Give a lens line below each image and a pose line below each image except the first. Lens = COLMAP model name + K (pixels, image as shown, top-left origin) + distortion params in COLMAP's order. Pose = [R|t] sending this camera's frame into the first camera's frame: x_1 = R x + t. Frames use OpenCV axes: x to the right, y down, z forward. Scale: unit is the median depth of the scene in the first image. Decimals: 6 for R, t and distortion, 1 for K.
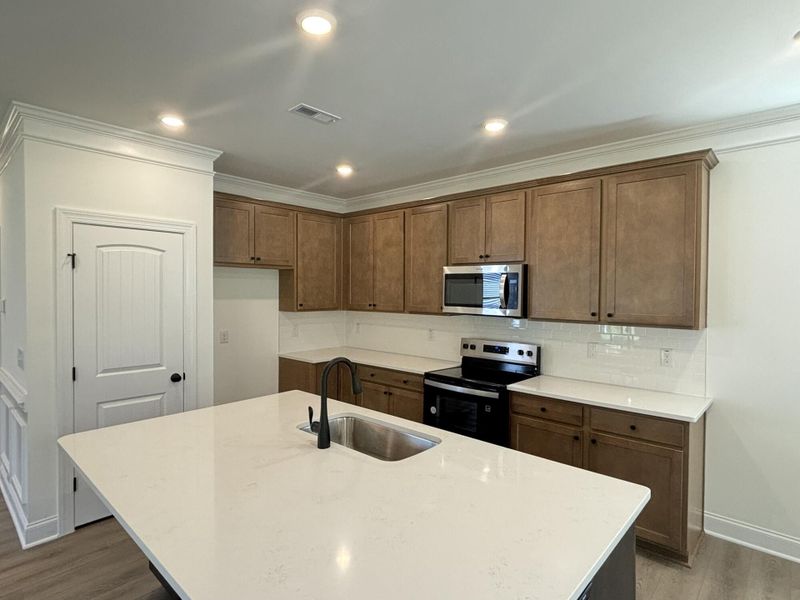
lens RADIAL K [[433.5, 0, 399.8], [0, 433.5, 298.9], [0, 0, 1]] dist [0.005650, 0.000517]
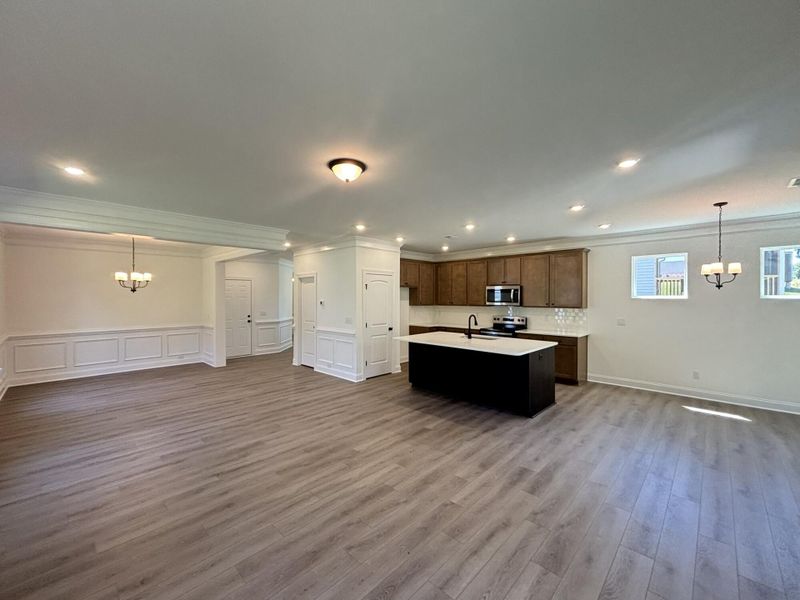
lens RADIAL K [[326.9, 0, 397.4], [0, 326.9, 298.9], [0, 0, 1]] dist [0.000129, 0.000202]
pose [[0.999523, -0.006319, -0.030224, -0.366773], [0.005859, 0.999866, -0.015256, 0.023495], [0.030316, 0.015072, 0.999427, -0.920357]]
